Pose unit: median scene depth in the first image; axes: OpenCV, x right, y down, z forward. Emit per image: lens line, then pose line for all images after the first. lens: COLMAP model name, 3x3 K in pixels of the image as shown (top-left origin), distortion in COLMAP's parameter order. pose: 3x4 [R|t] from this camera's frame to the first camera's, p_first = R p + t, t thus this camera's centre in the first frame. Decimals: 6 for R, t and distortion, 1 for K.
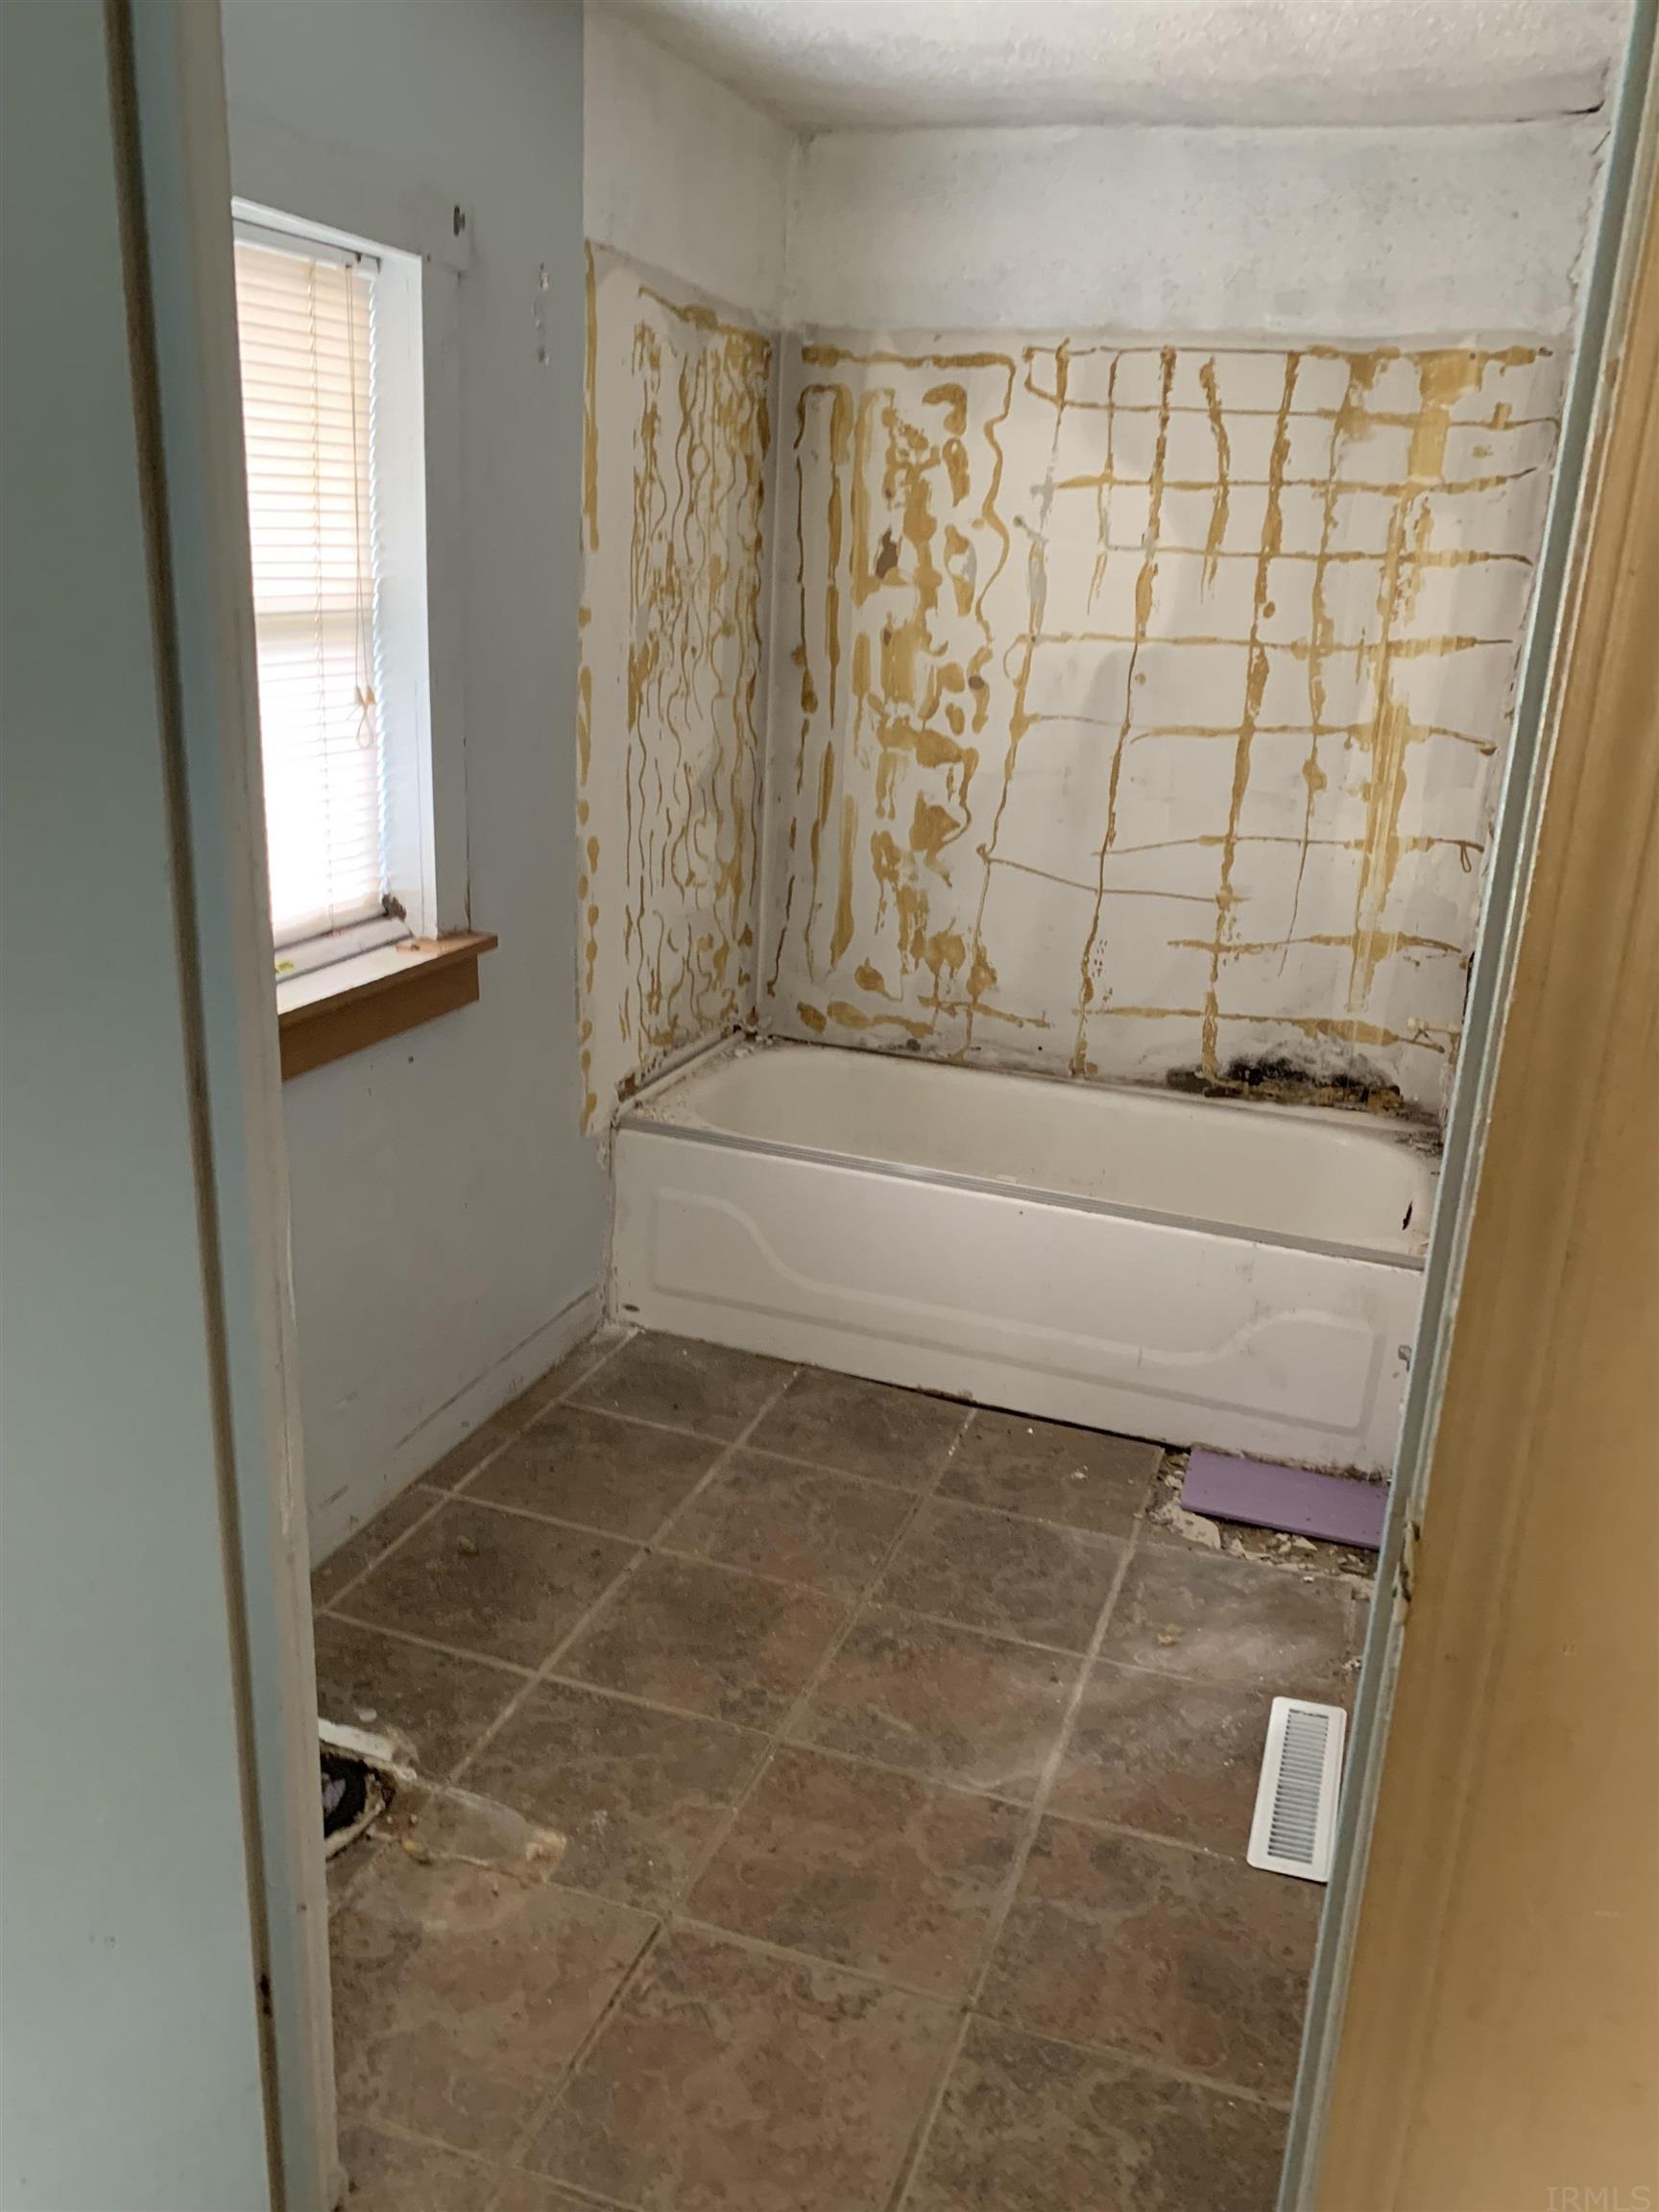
lens RADIAL K [[1712.7, 0, 828.9], [0, 1712.7, 1107.1], [0, 0, 1]] dist [0.025343, -0.007680]
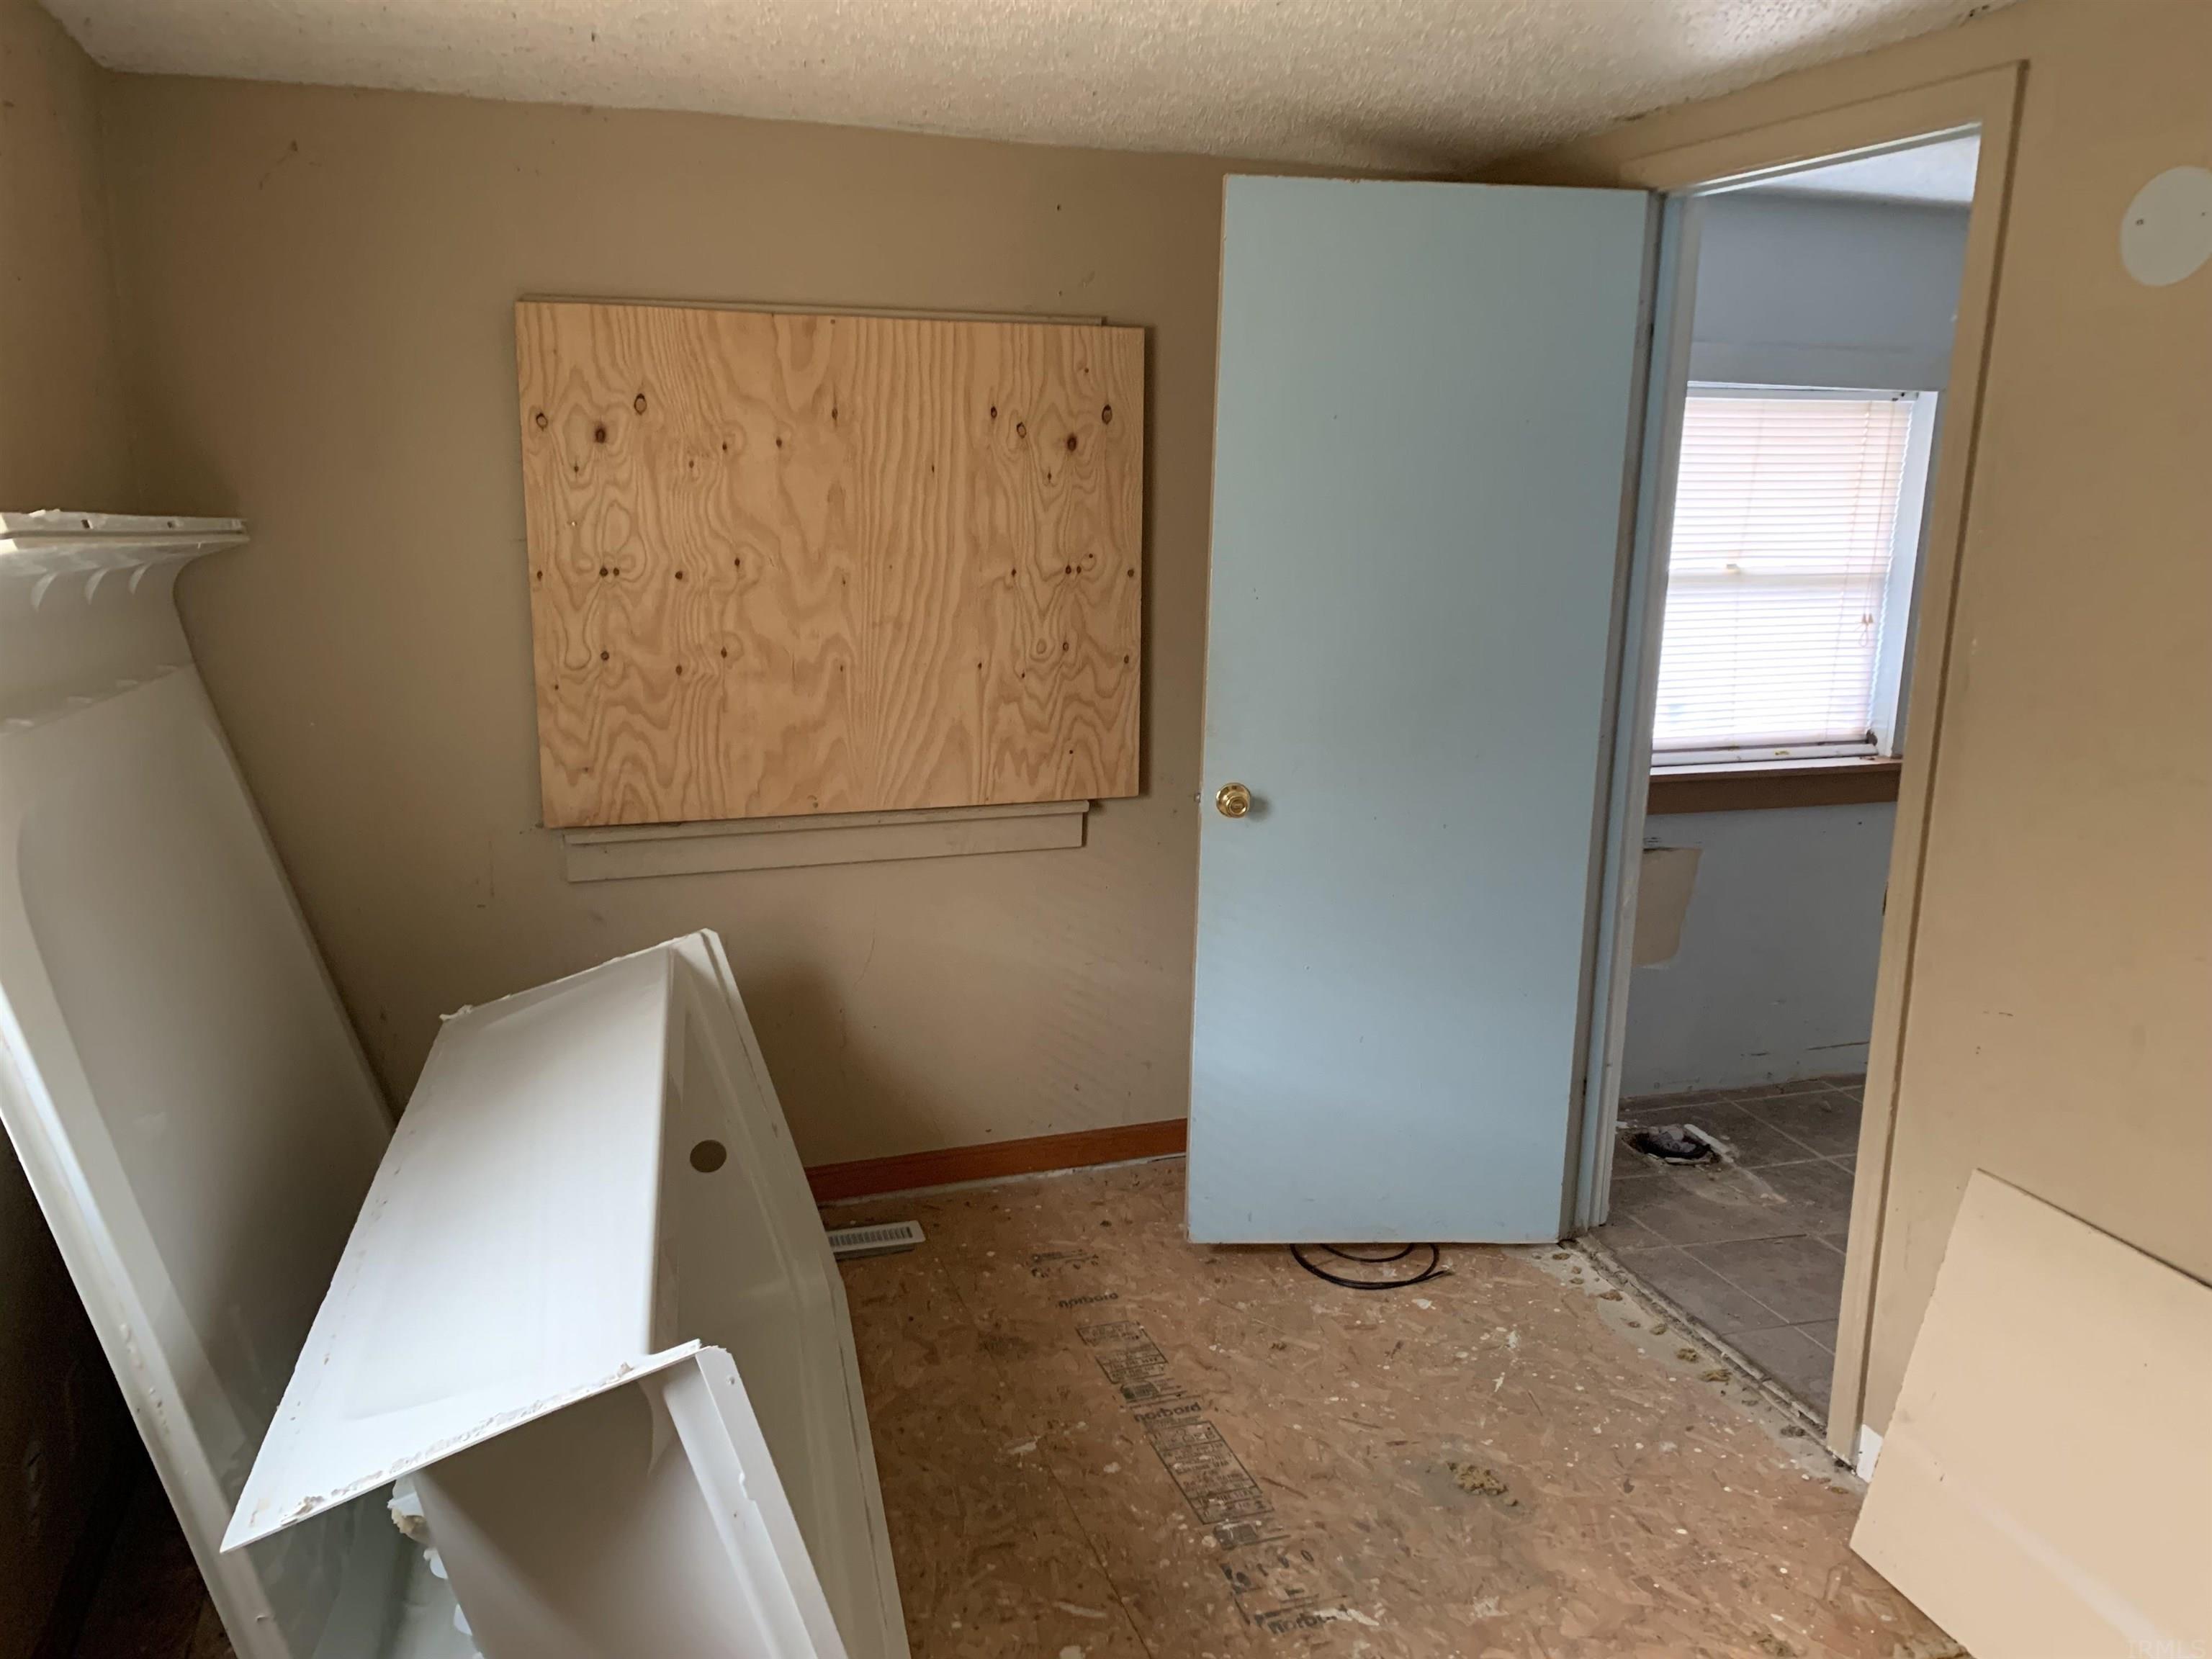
lens RADIAL K [[1712.7, 0, 1104.2], [0, 1712.7, 828.6], [0, 0, 1]] dist [0.025343, -0.007680]
pose [[0.615480, 0.142446, -0.775173, 0.697823], [-0.237944, 0.971223, -0.010454, 0.194648], [0.751377, 0.190882, 0.631662, -0.742453]]
